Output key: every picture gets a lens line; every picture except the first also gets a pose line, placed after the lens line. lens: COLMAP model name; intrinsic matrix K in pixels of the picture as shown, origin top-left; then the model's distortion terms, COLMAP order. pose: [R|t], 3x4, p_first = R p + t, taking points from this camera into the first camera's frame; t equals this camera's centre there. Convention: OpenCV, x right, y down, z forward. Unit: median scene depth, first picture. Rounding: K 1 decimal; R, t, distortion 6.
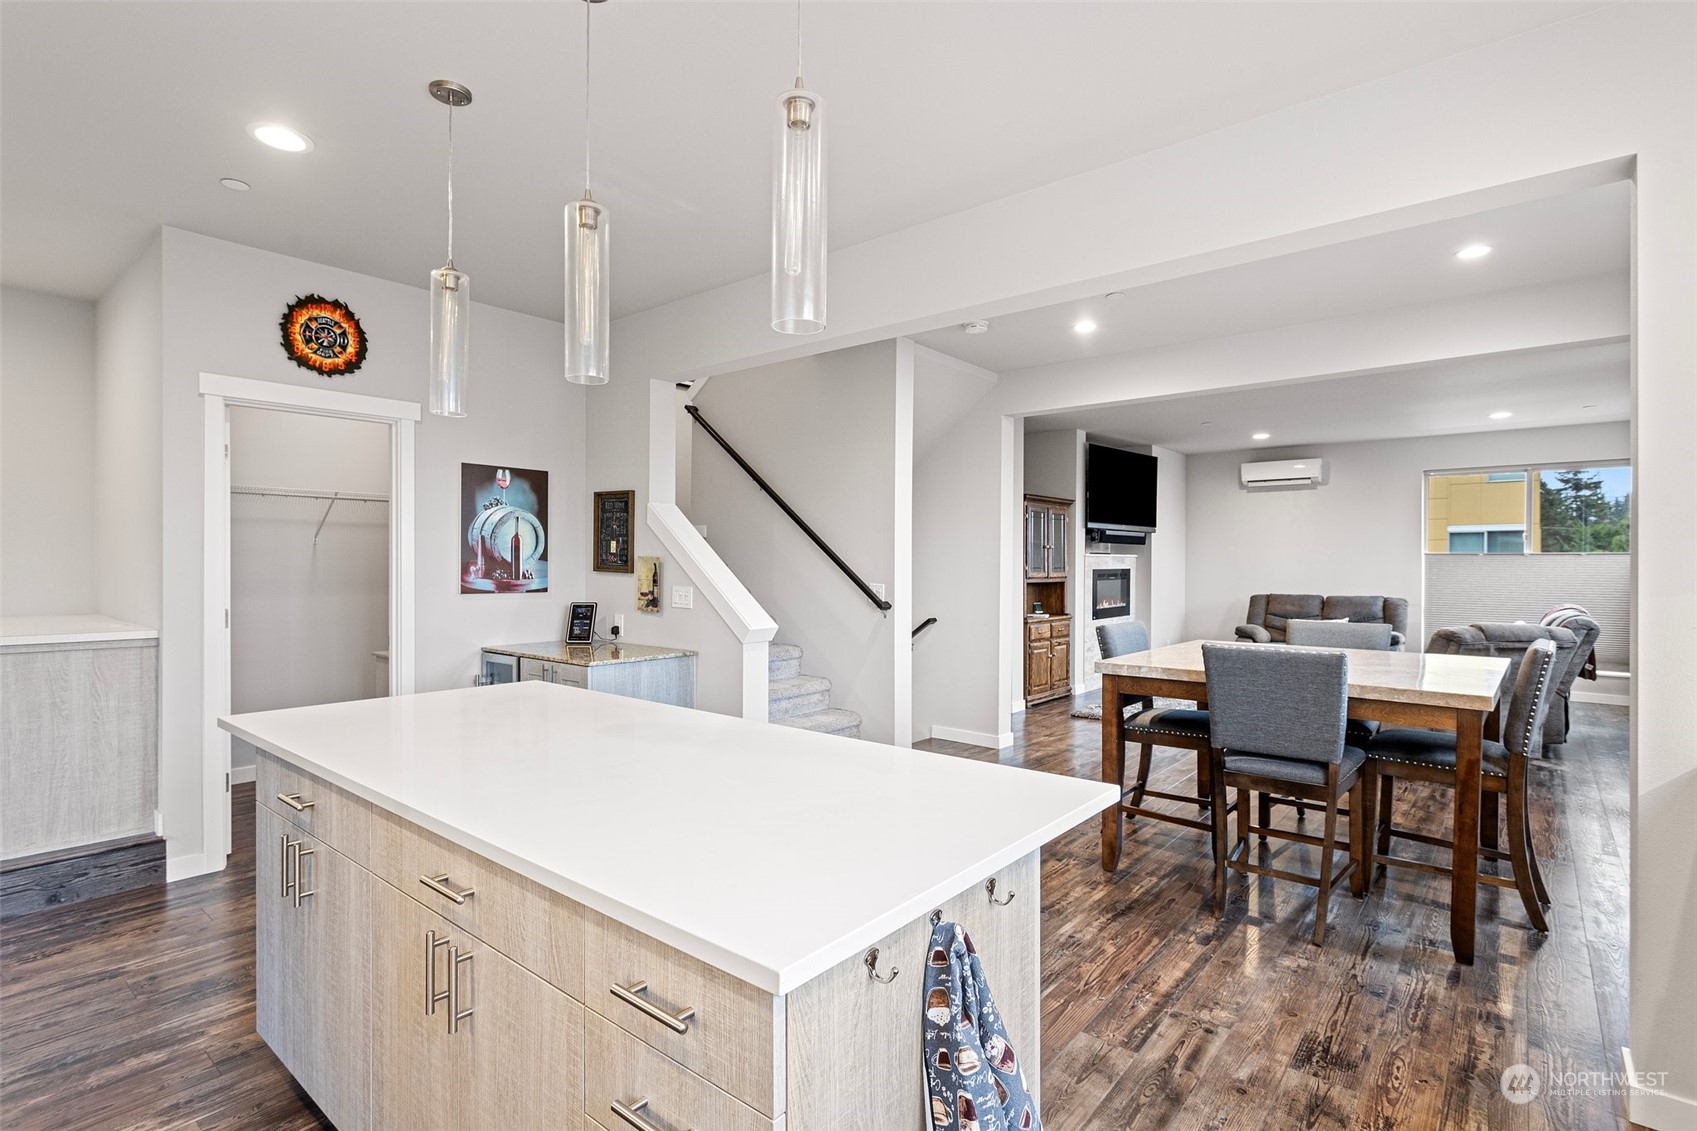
lens RADIAL K [[808.8, 0, 853.2], [0, 808.8, 569.2], [0, 0, 1]] dist [0.006277, -0.001110]
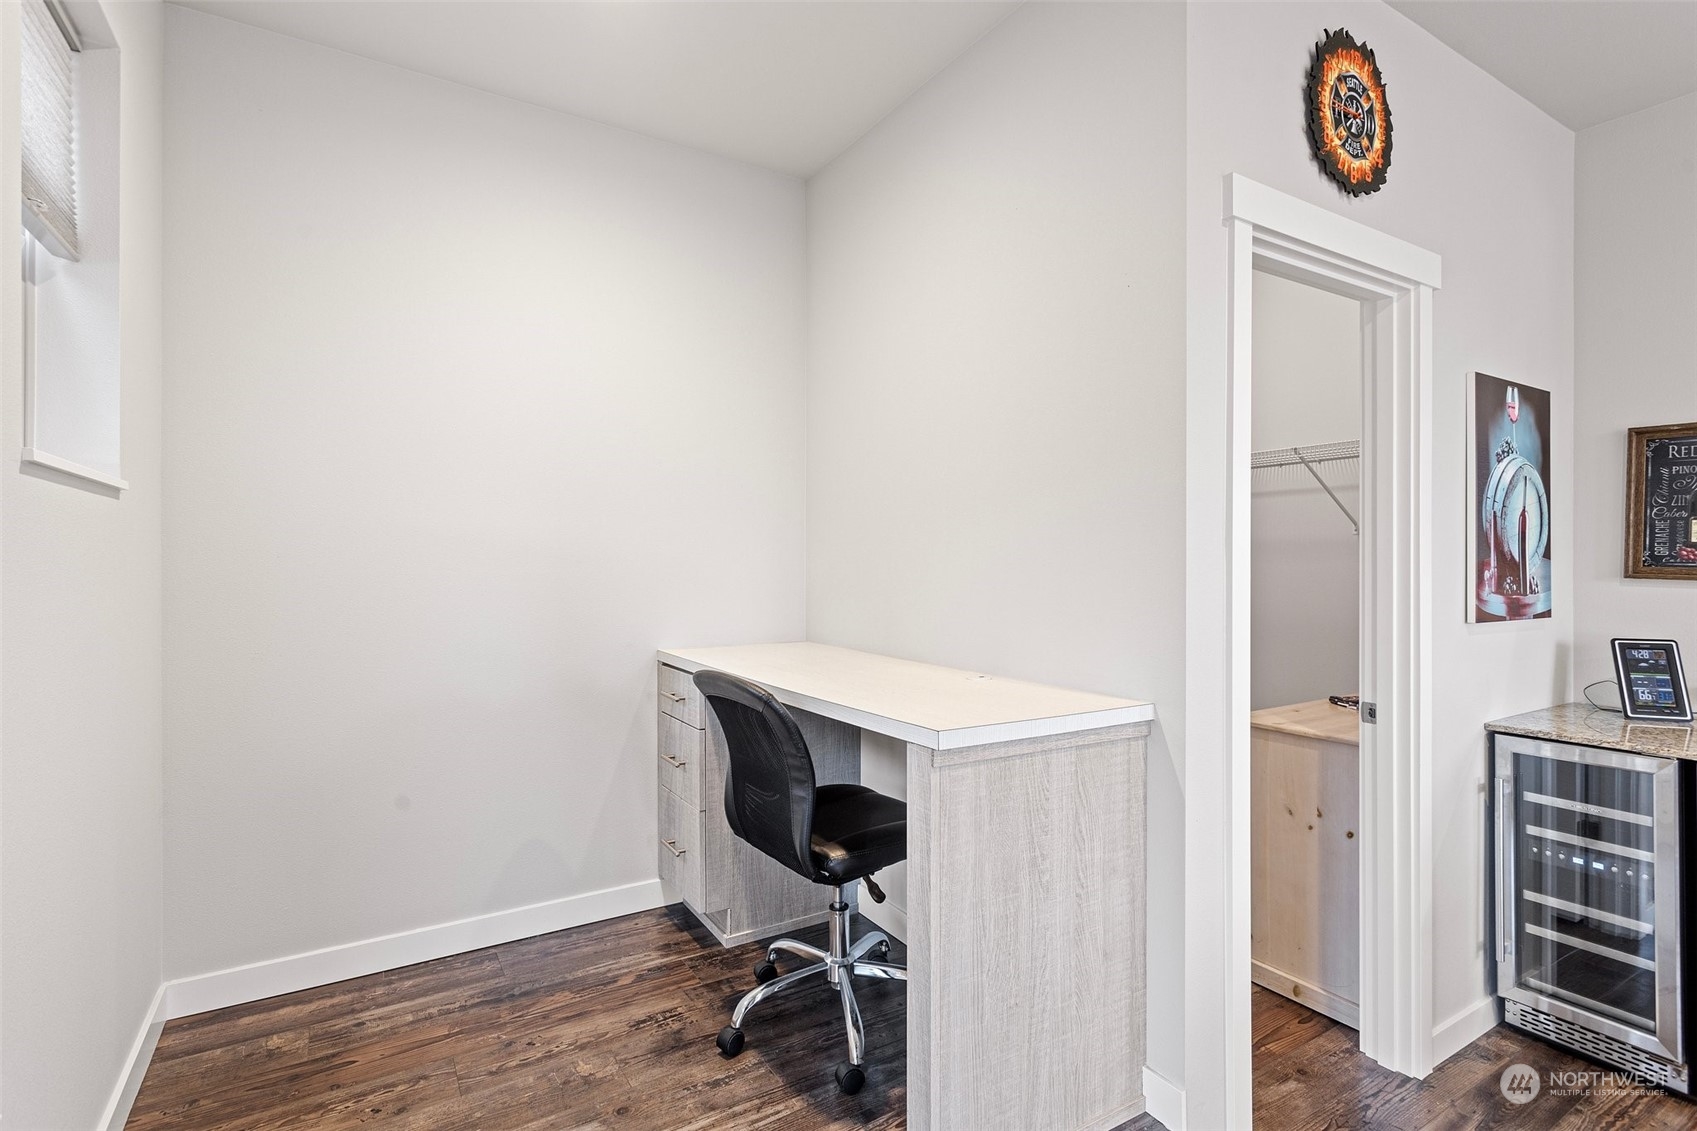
lens RADIAL K [[808.8, 0, 873.2], [0, 808.8, 561.1], [0, 0, 1]] dist [0.006277, -0.001110]
pose [[0.950231, -0.005046, -0.311505, -0.791639], [0.003134, 0.999973, -0.006637, -0.008551], [0.311530, 0.005331, 0.950221, 0.438771]]
